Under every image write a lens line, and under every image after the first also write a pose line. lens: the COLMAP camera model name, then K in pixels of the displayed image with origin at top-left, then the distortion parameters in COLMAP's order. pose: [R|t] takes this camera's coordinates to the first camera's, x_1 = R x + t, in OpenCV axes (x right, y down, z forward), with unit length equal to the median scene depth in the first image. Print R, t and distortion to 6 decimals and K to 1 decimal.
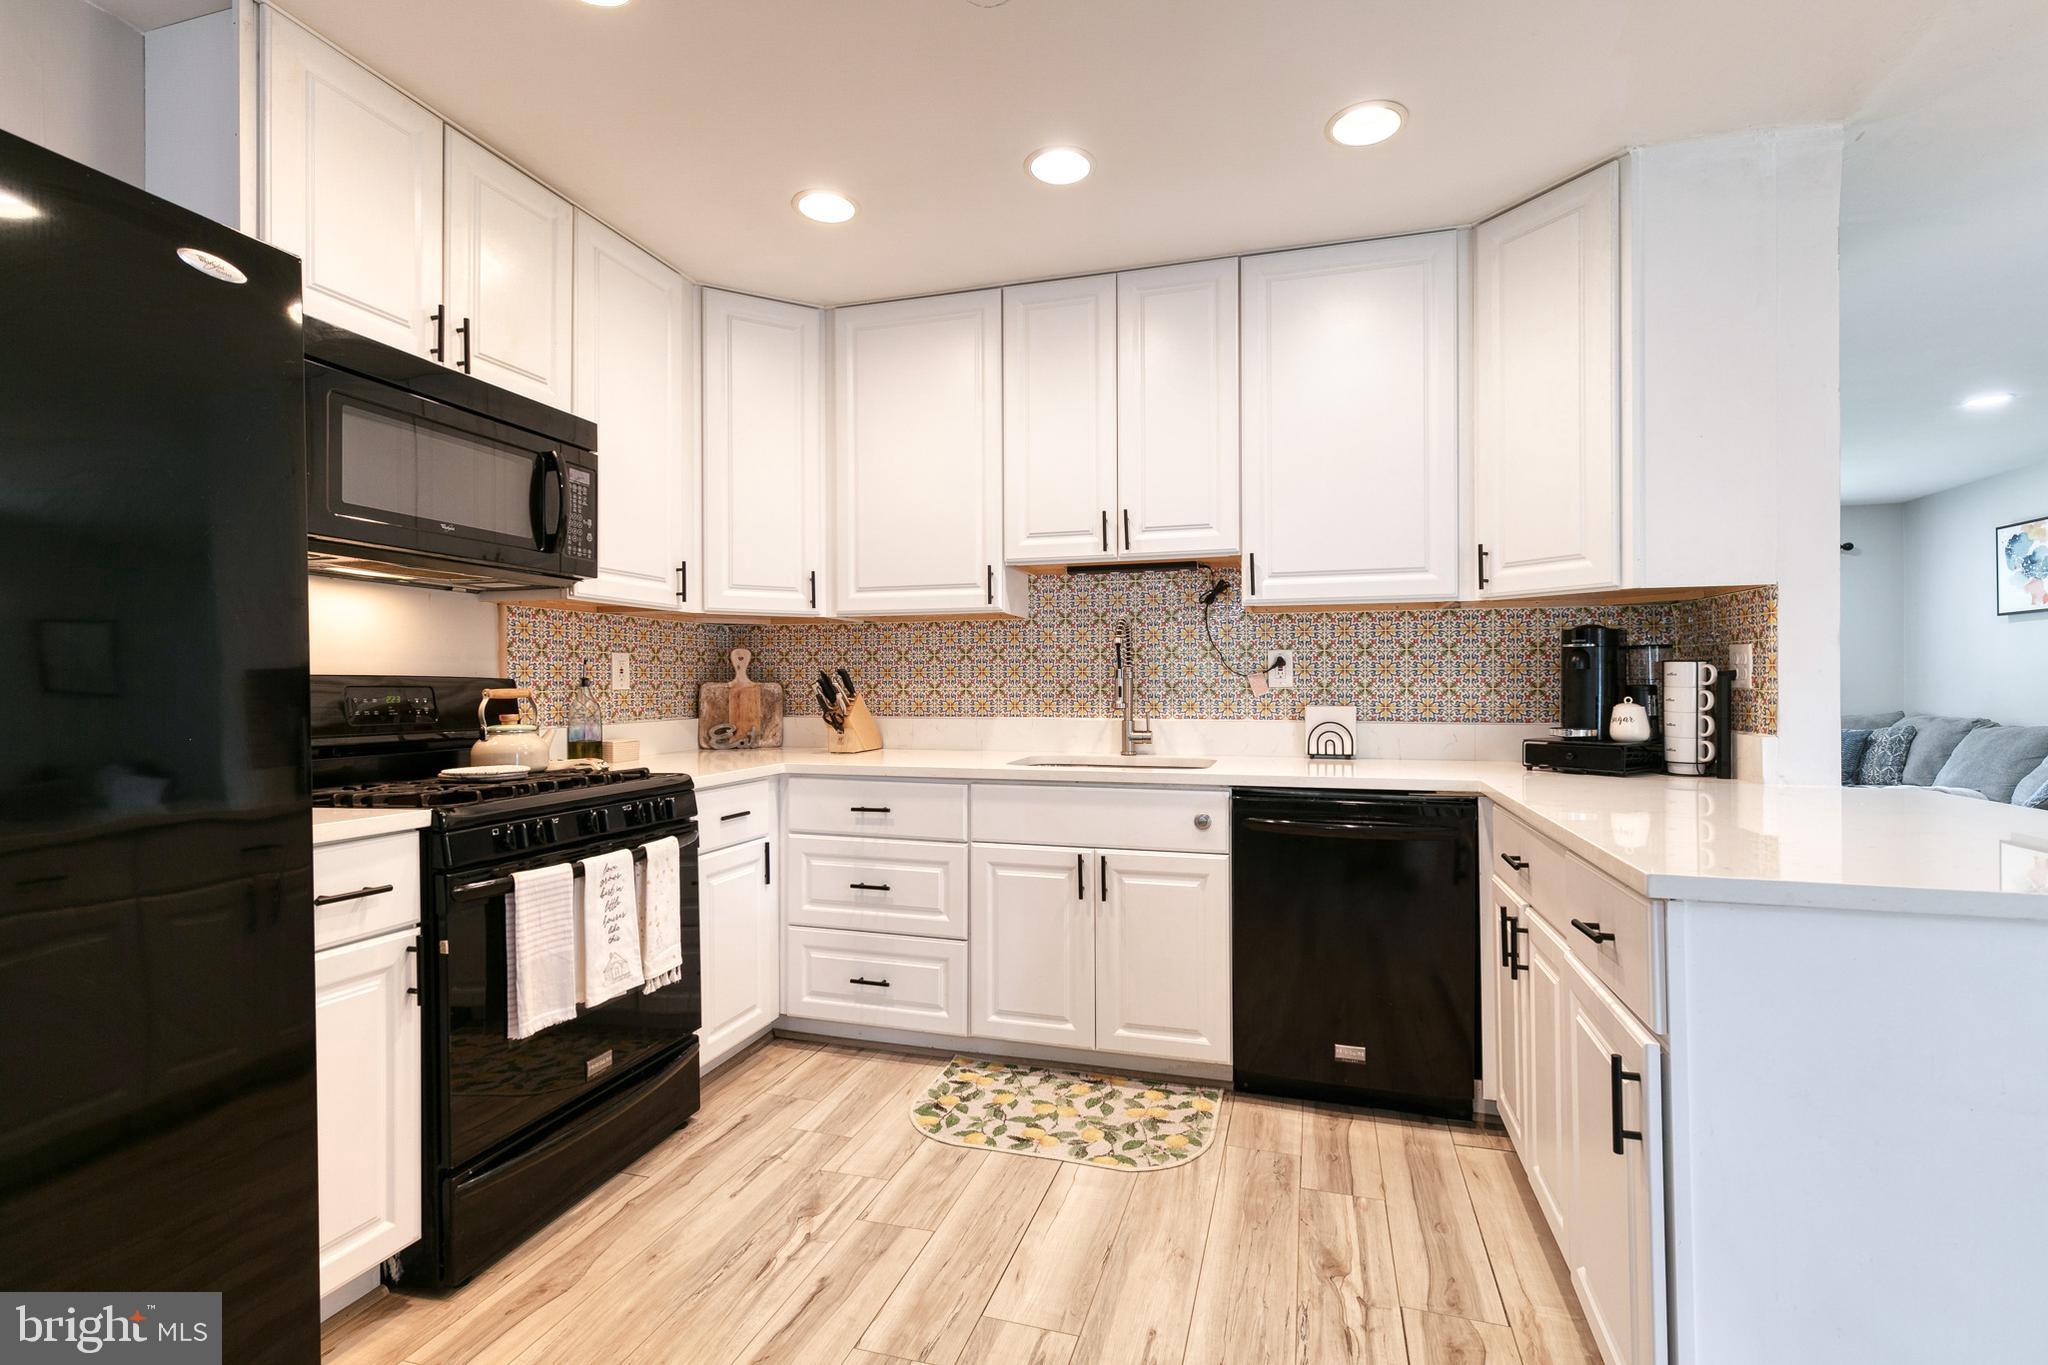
lens RADIAL K [[918.1, 0, 1040.3], [0, 918.1, 690.8], [0, 0, 1]] dist [0.003379, -0.000137]
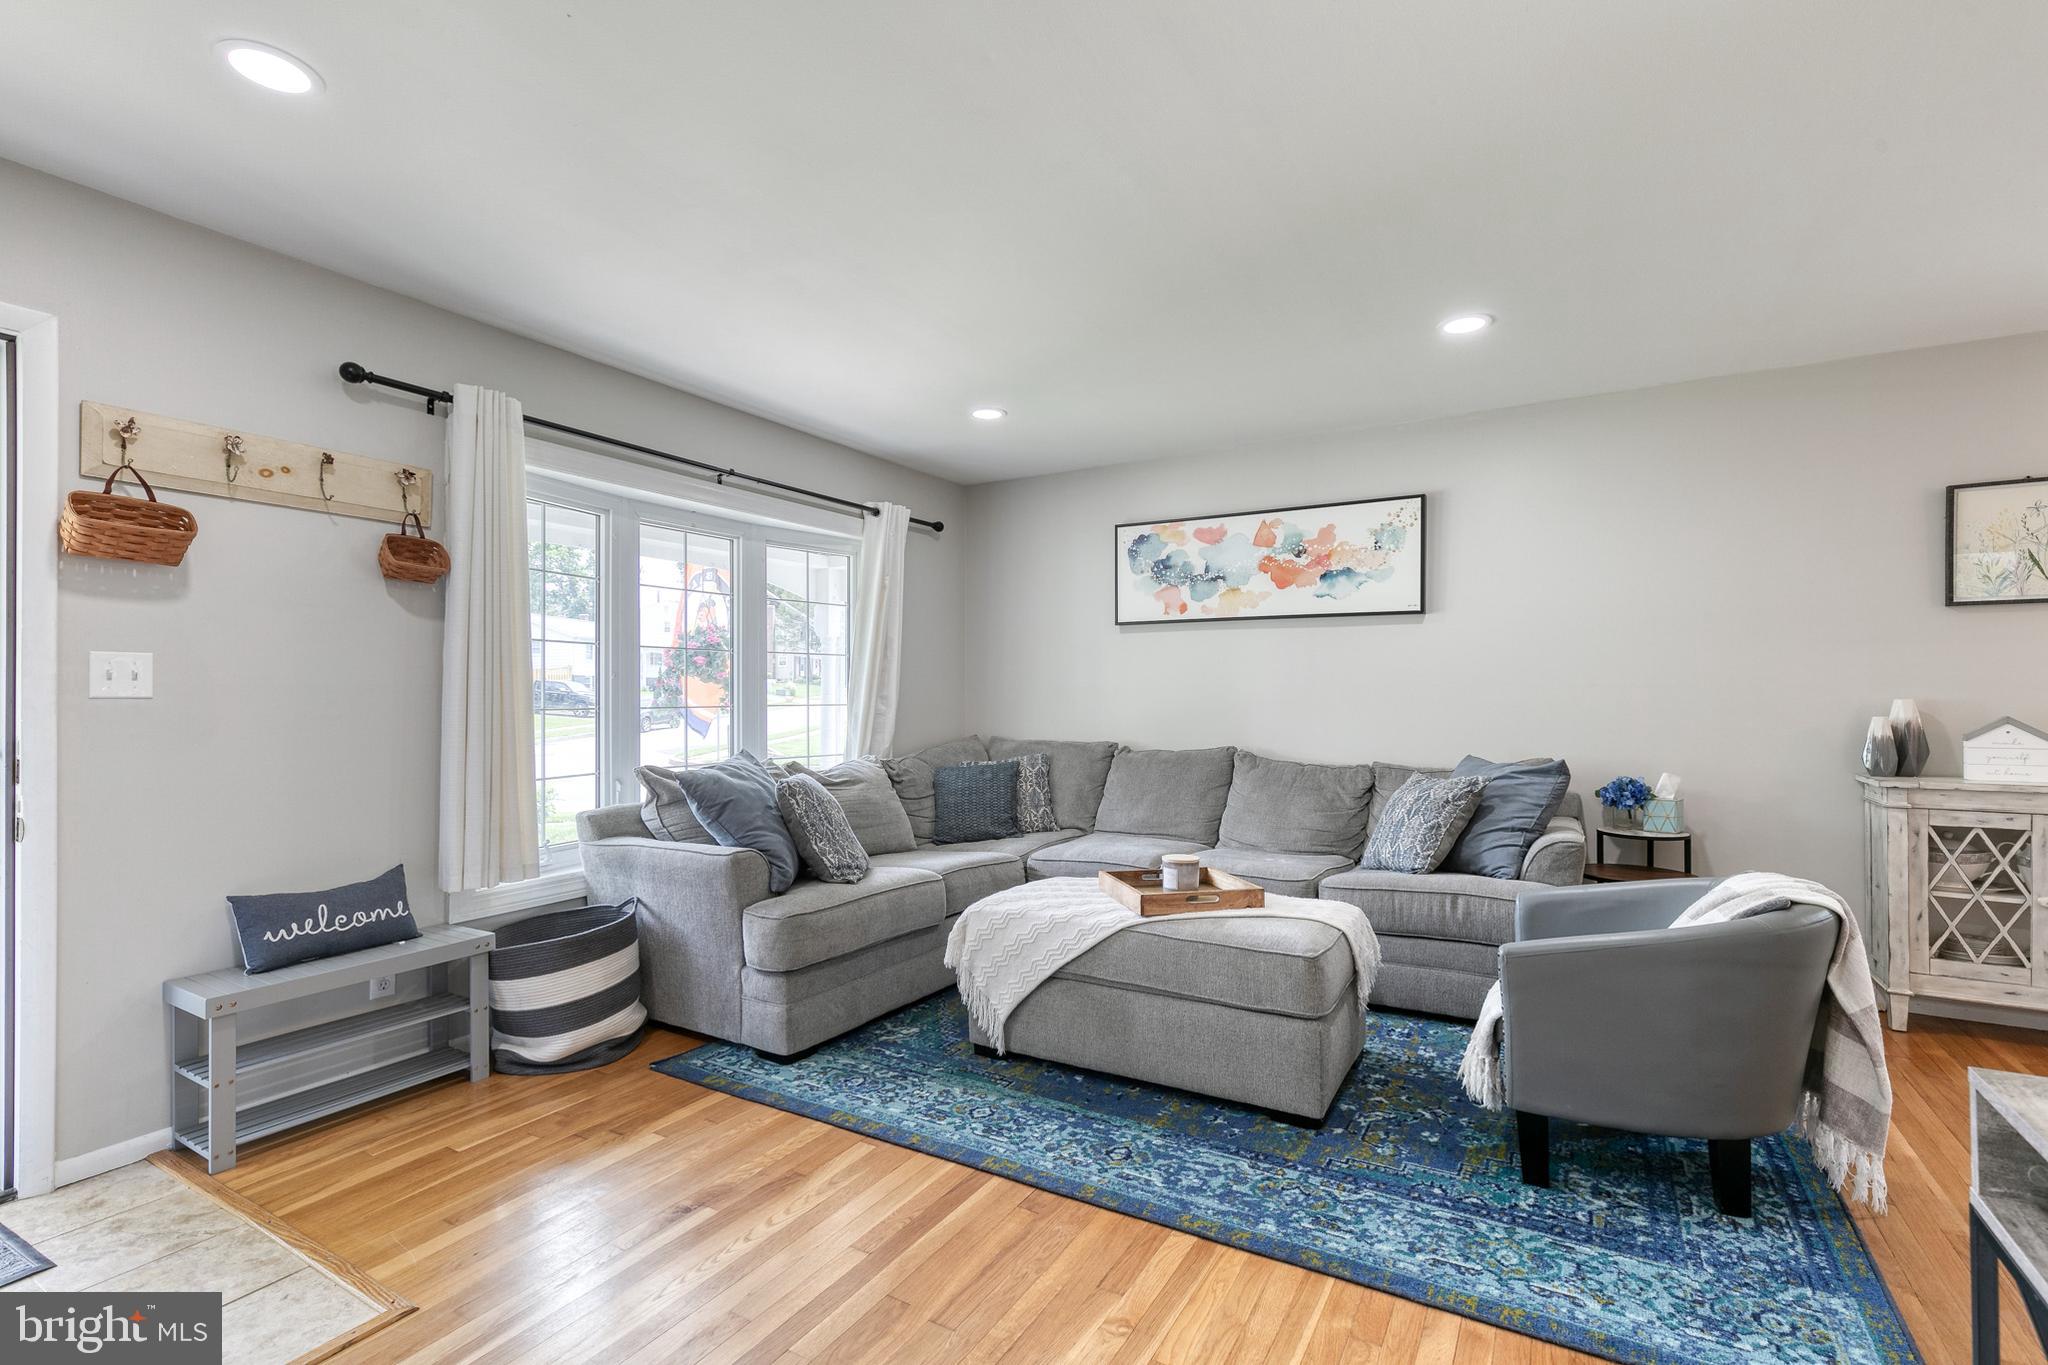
lens RADIAL K [[918.1, 0, 1040.3], [0, 918.1, 690.8], [0, 0, 1]] dist [0.003379, -0.000137]
pose [[0.233274, 0.001797, 0.972409, 0.324713], [0.006035, 0.999976, -0.003295, -0.030264], [-0.972392, 0.006637, 0.233258, 1.713854]]
